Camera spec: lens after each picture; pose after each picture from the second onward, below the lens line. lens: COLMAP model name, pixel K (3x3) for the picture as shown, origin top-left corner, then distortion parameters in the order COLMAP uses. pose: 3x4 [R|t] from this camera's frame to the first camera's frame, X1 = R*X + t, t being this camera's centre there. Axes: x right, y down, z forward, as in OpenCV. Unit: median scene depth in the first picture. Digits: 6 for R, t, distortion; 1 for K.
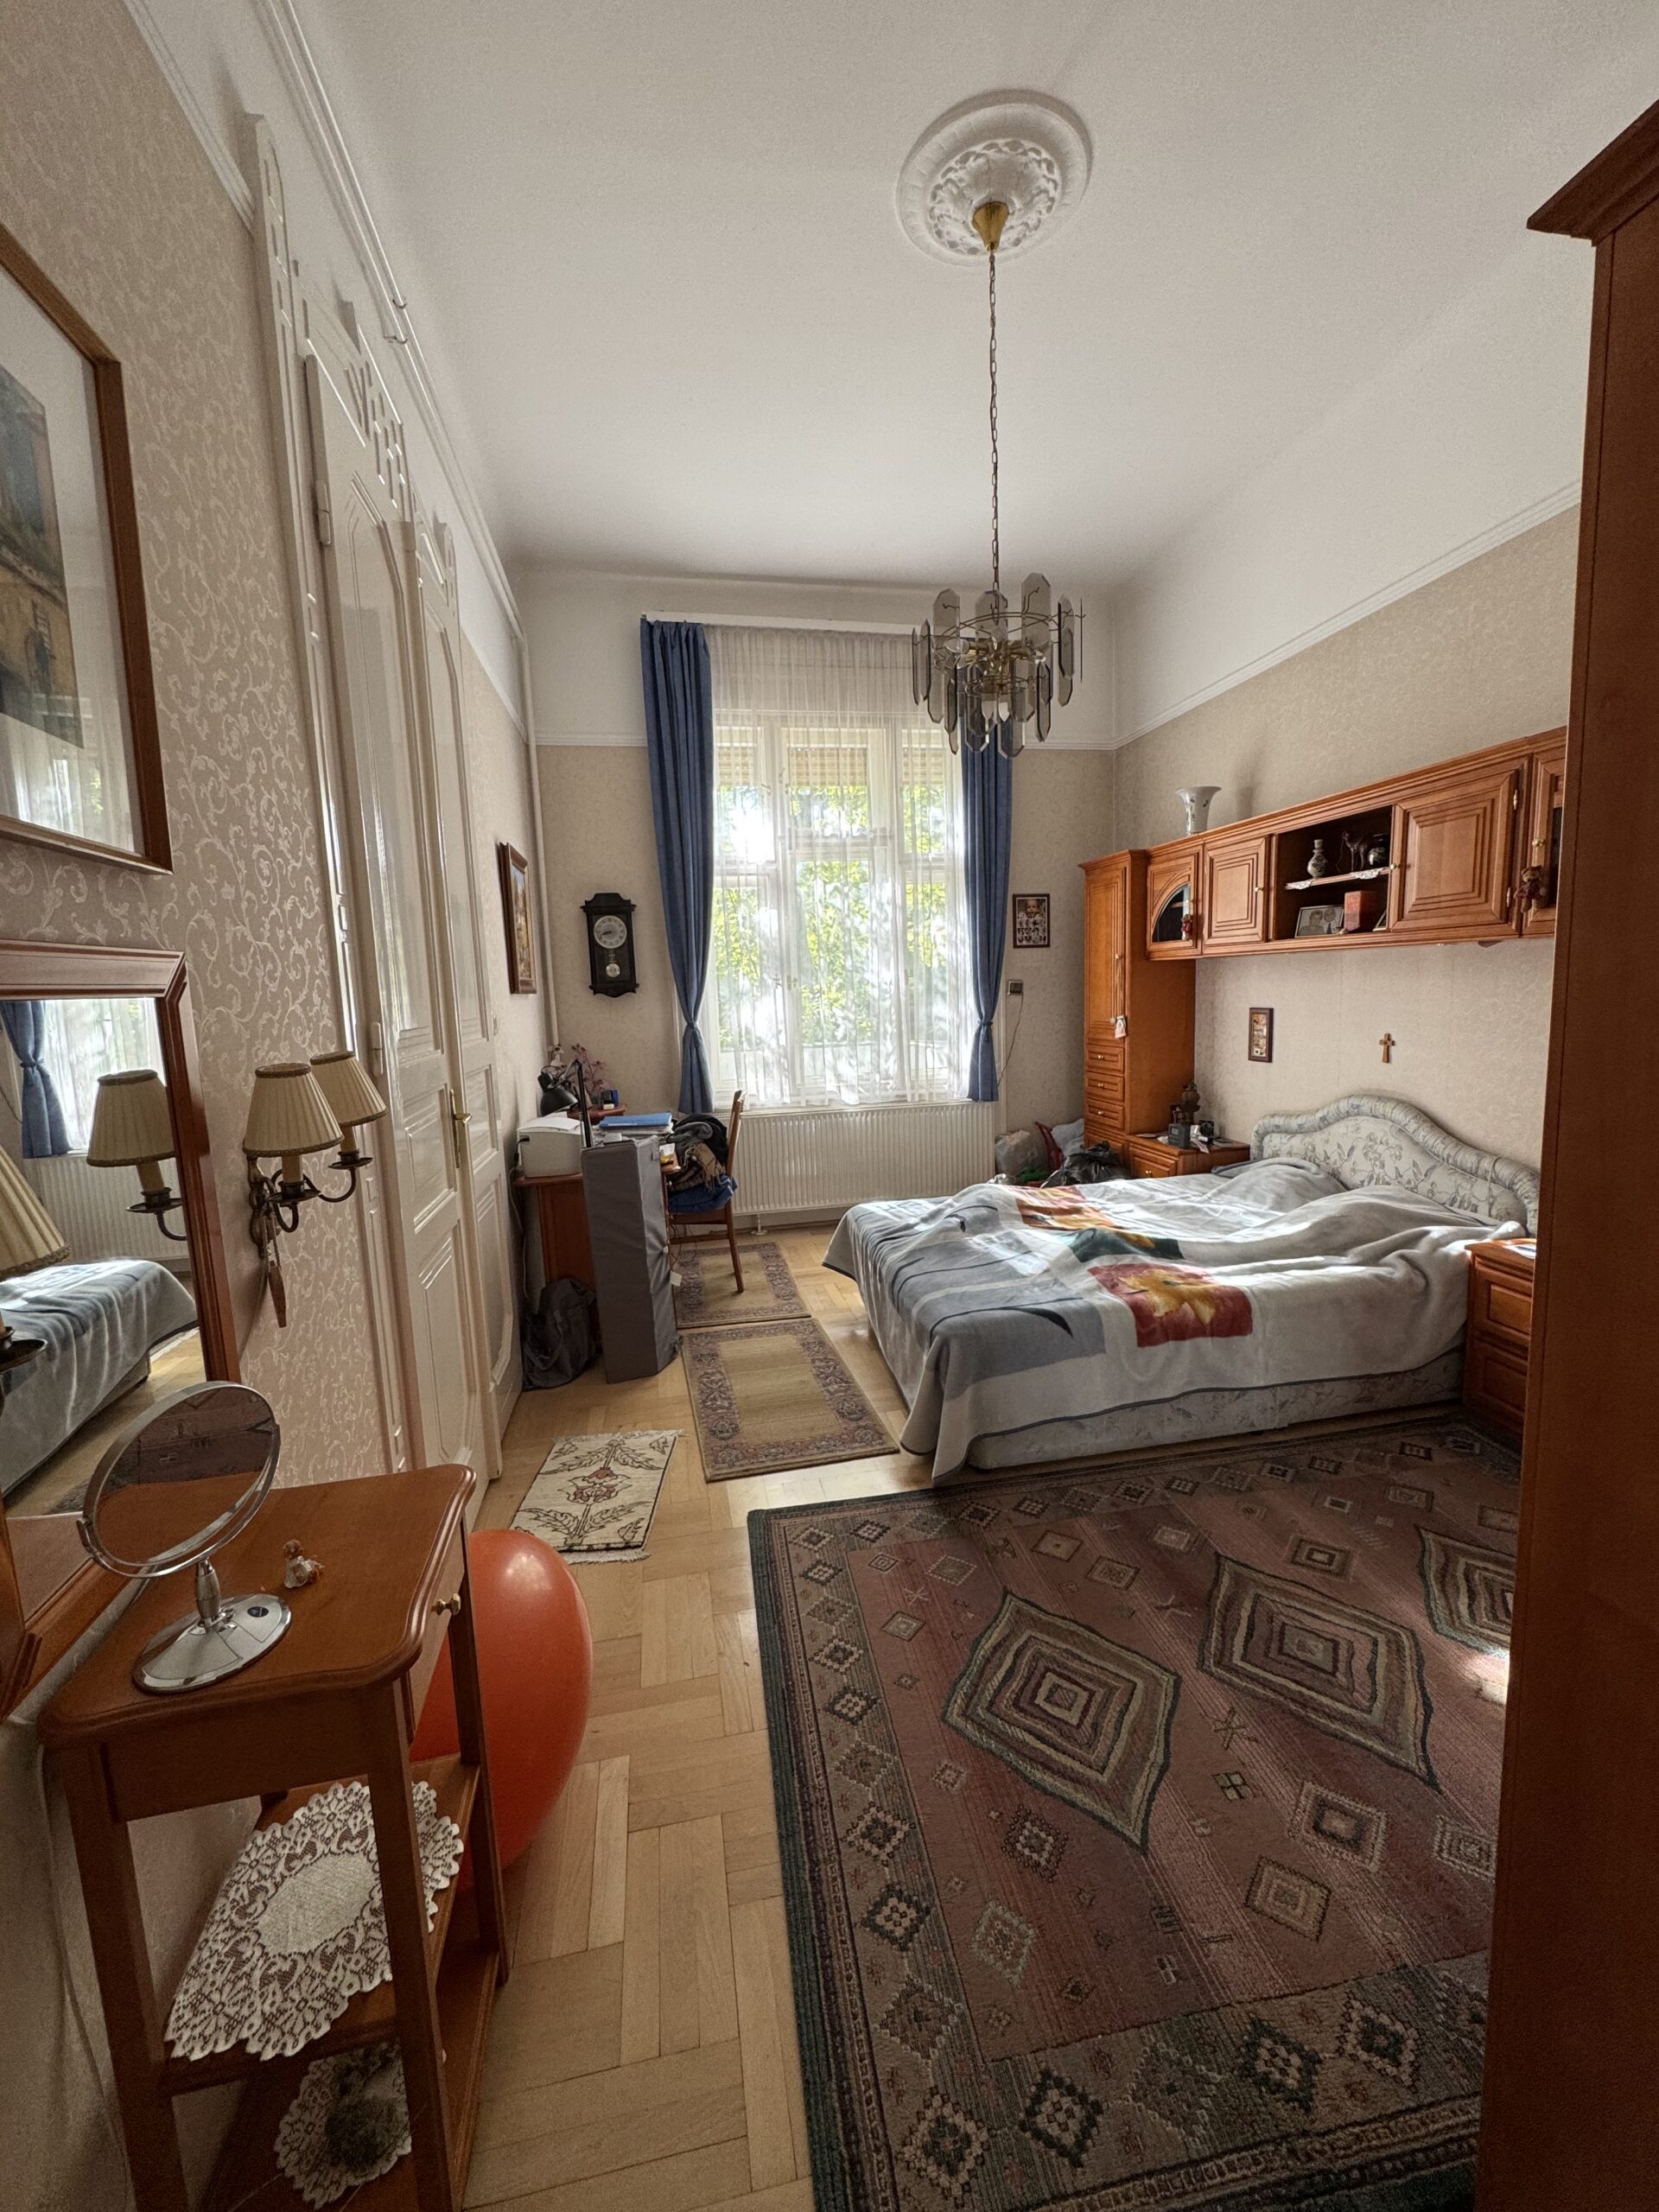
lens RADIAL K [[881.7, 0, 823.9], [0, 881.7, 1098.5], [0, 0, 1]] dist [-0.003969, 0.000624]
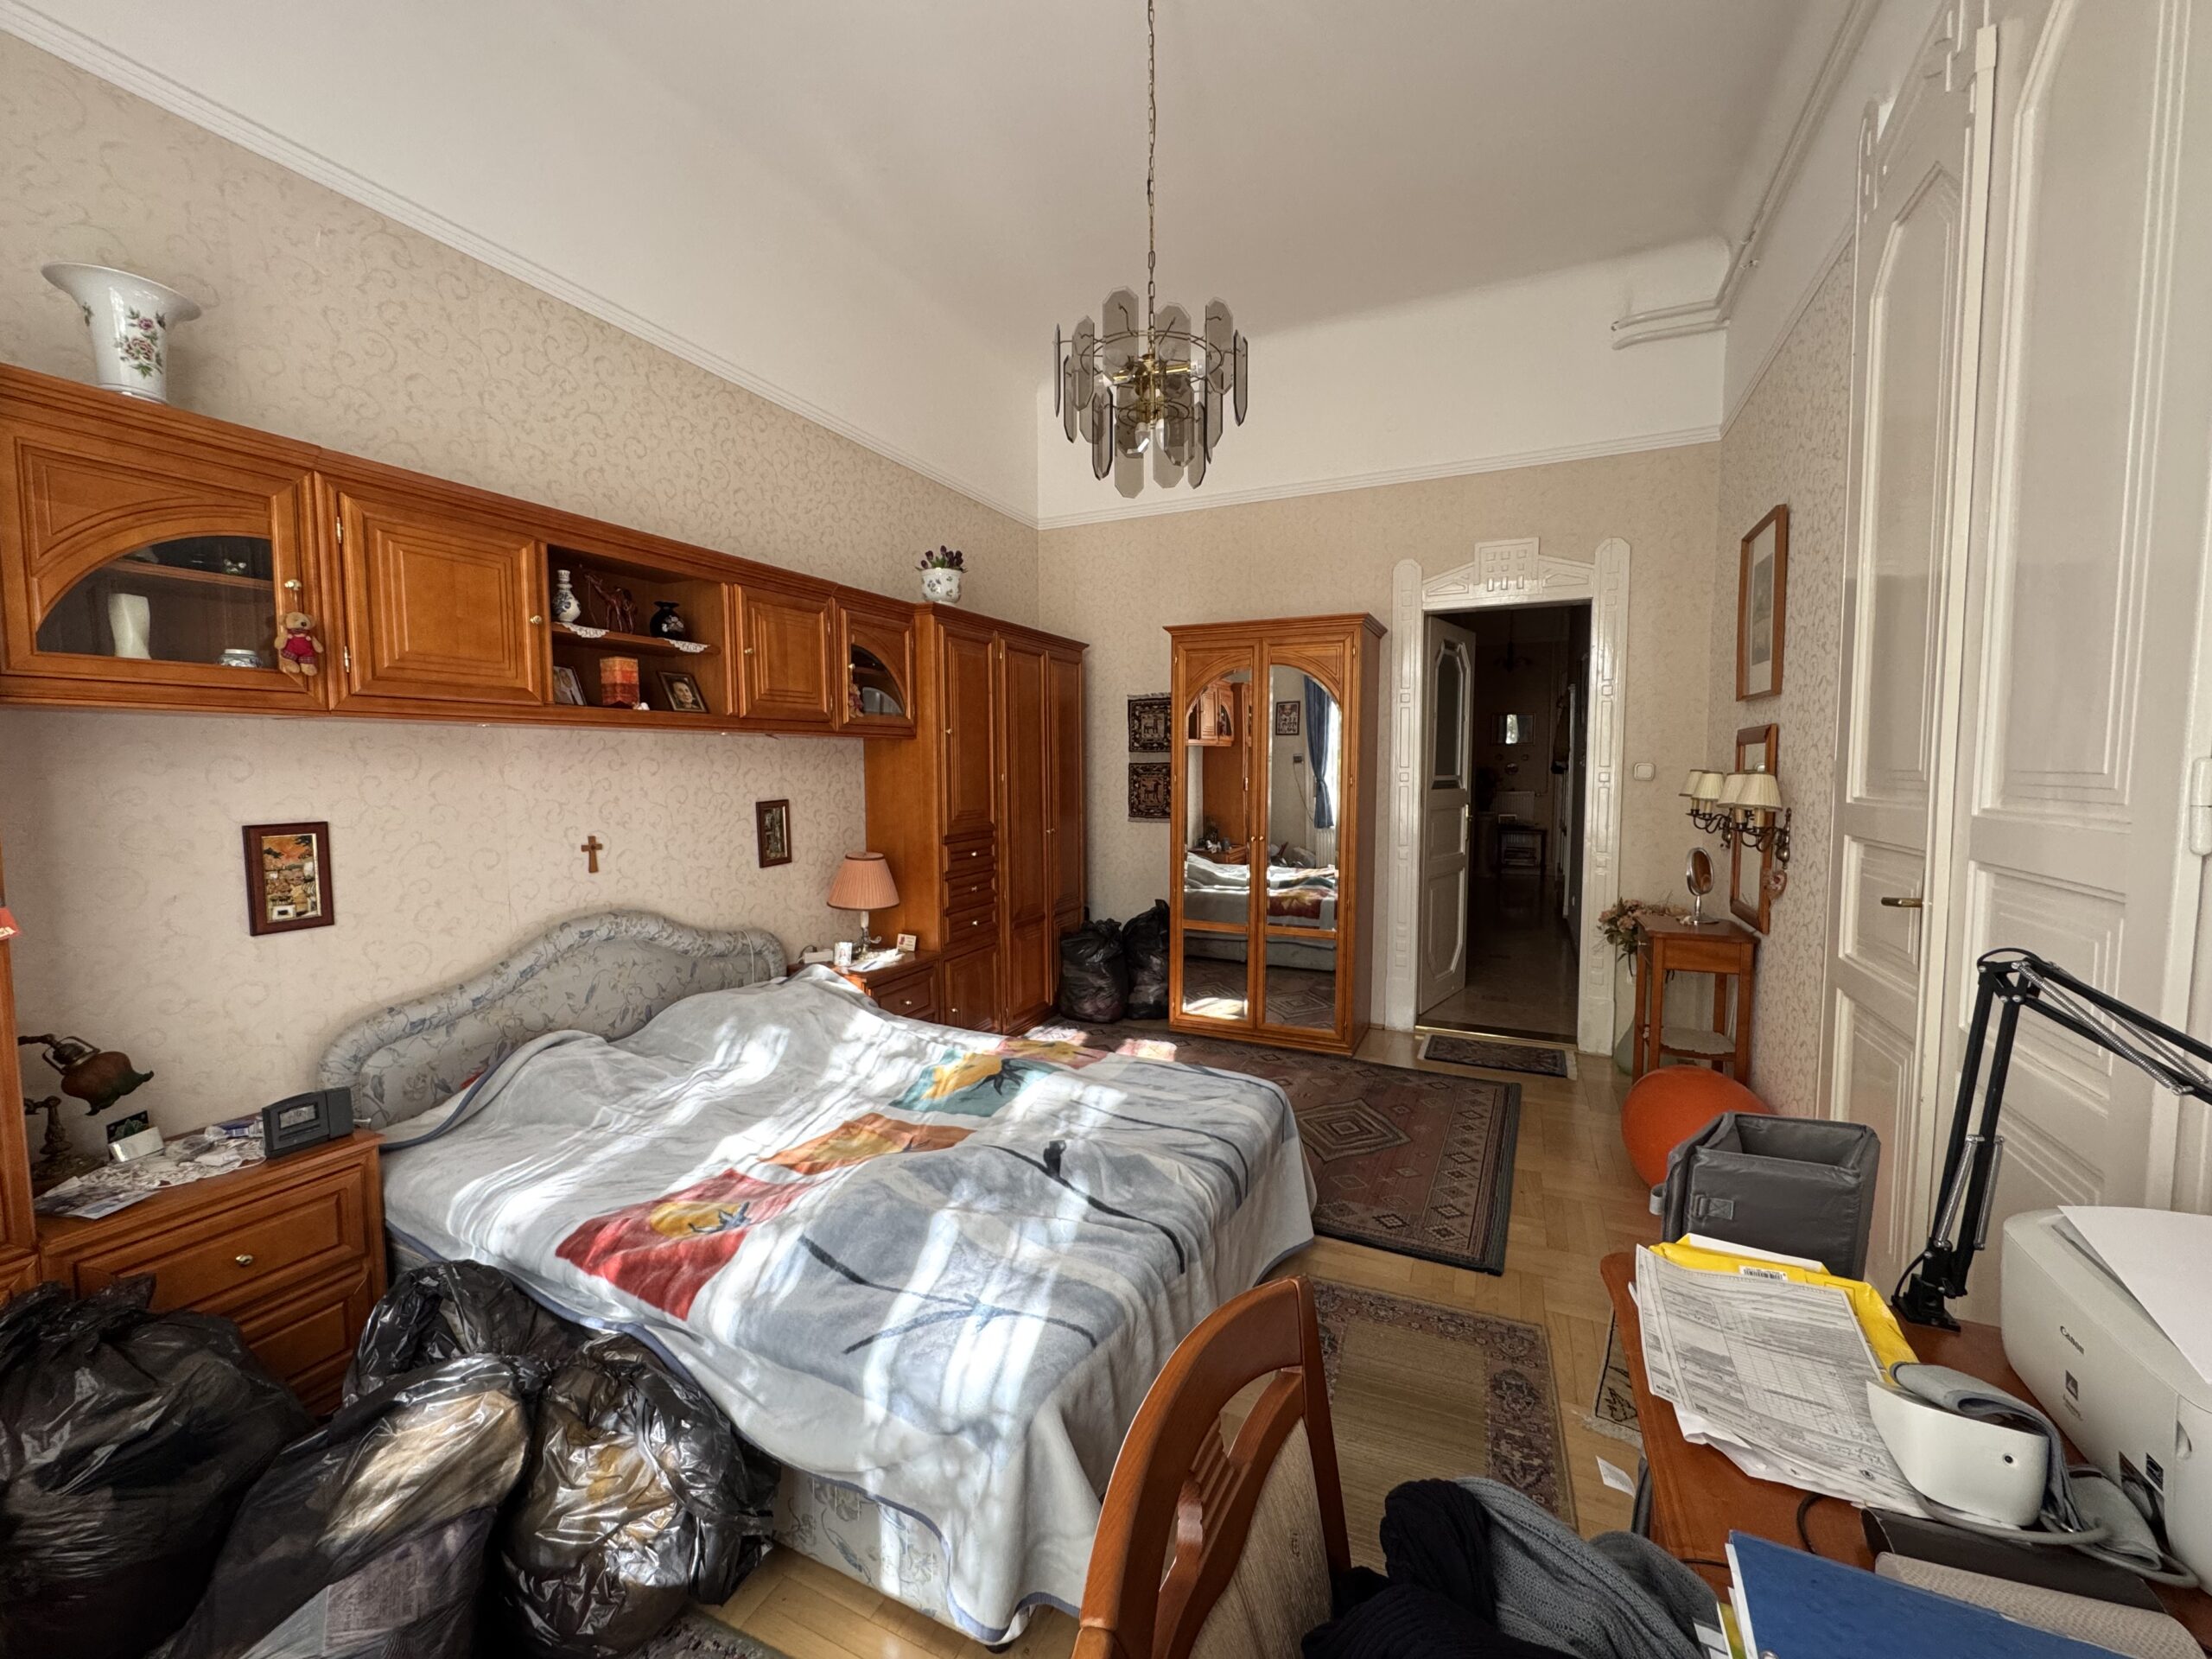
lens RADIAL K [[881.7, 0, 1107.3], [0, 881.7, 819.5], [0, 0, 1]] dist [-0.003969, 0.000624]
pose [[-0.816690, 0.005464, 0.577050, -0.215140], [0.107958, 0.983748, 0.143475, -0.157301], [-0.566888, 0.179472, -0.804007, 1.412948]]
